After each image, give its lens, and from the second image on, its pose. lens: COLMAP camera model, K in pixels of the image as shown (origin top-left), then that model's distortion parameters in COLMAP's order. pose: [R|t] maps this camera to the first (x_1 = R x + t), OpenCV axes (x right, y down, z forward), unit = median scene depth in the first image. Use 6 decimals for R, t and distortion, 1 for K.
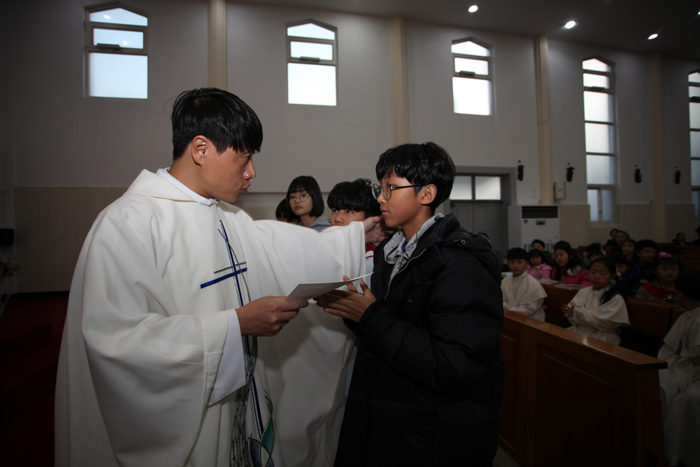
lens RADIAL K [[341.6, 0, 348.4], [0, 341.6, 231.5], [0, 0, 1]] dist [-0.073388, 0.026130]
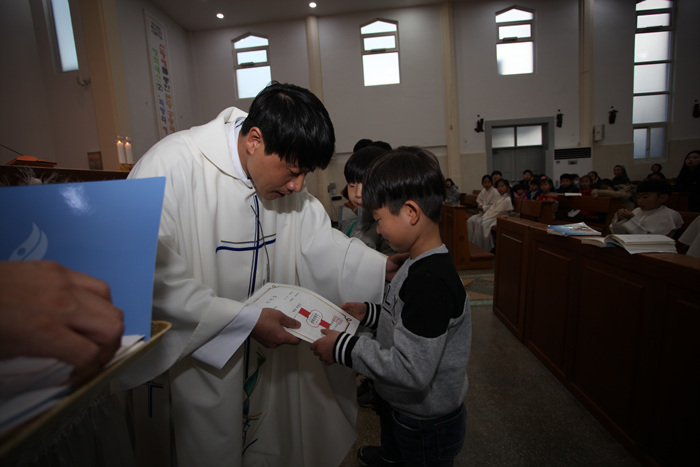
lens RADIAL K [[341.6, 0, 344.7], [0, 341.6, 234.0], [0, 0, 1]] dist [-0.073388, 0.026130]
pose [[0.956846, -0.004239, -0.290564, 0.127677], [0.045802, 0.989596, 0.136392, 0.026139], [0.286963, -0.143815, 0.947085, -0.375371]]
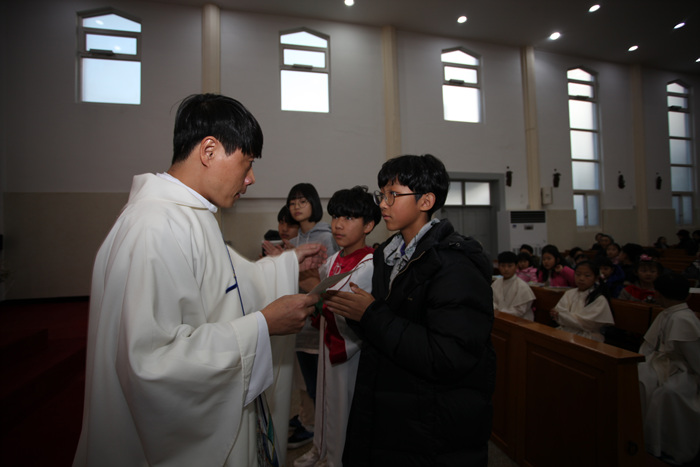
lens RADIAL K [[341.6, 0, 348.4], [0, 341.6, 231.5], [0, 0, 1]] dist [-0.073388, 0.026130]
pose [[0.999616, -0.002328, 0.027625, -0.005226], [0.002752, 0.999879, -0.015327, 0.000413], [-0.027586, 0.015398, 0.999501, -0.009672]]
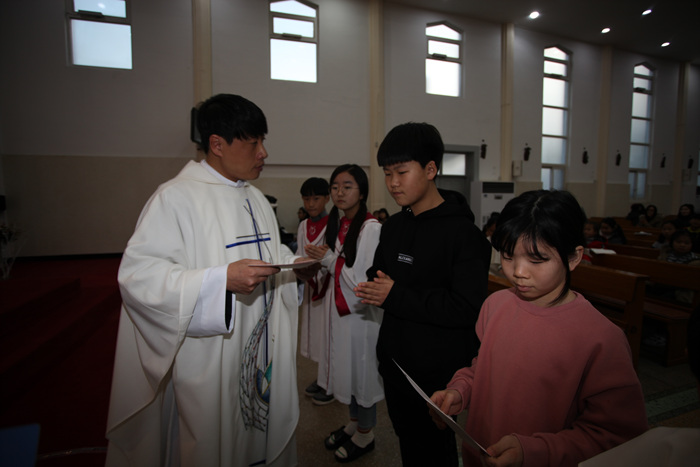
lens RADIAL K [[341.6, 0, 349.0], [0, 341.6, 231.8], [0, 0, 1]] dist [-0.073388, 0.026130]
pose [[0.996276, 0.009267, 0.085717, -0.019379], [-0.016782, 0.996034, 0.087374, -0.001177], [-0.084567, -0.088487, 0.992481, -0.086025]]
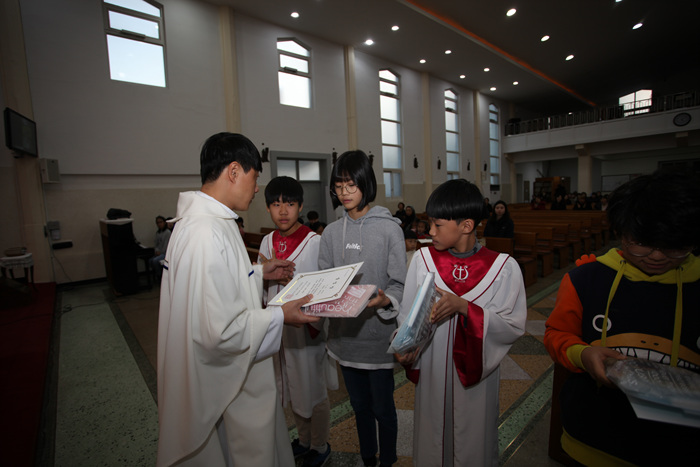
lens RADIAL K [[341.6, 0, 348.7], [0, 341.6, 231.2], [0, 0, 1]] dist [-0.073388, 0.026130]
pose [[0.880007, -0.061610, 0.470948, -0.043144], [0.027092, 0.996448, 0.079732, -0.008674], [-0.474188, -0.057406, 0.878550, -0.132141]]
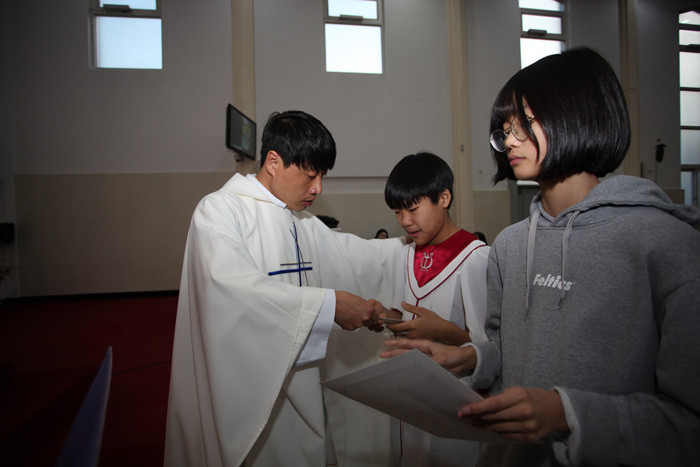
lens RADIAL K [[341.6, 0, 348.7], [0, 341.6, 231.8], [0, 0, 1]] dist [-0.073388, 0.026130]
pose [[0.998061, -0.004947, -0.062039, -0.063306], [0.006419, 0.999702, 0.023544, 0.000278], [0.061904, -0.023897, 0.997796, 0.138314]]
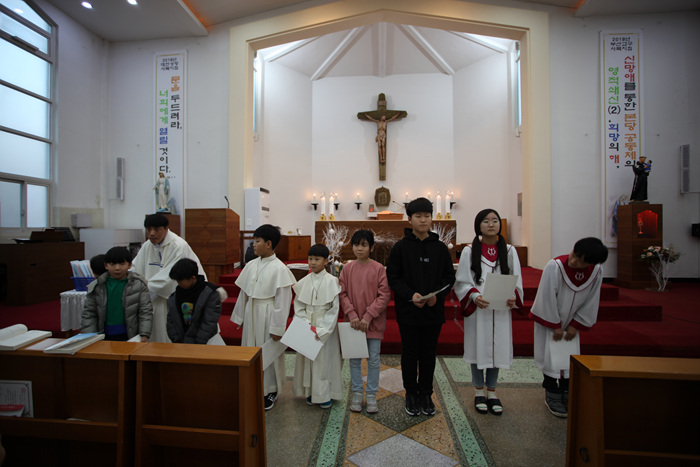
lens RADIAL K [[341.6, 0, 351.0], [0, 341.6, 232.5], [0, 0, 1]] dist [-0.073388, 0.026130]
pose [[-0.316804, 0.024397, -0.948177, 0.341425], [-0.000955, 0.999660, 0.026041, -0.005706], [0.948490, 0.009156, -0.316673, 0.111473]]
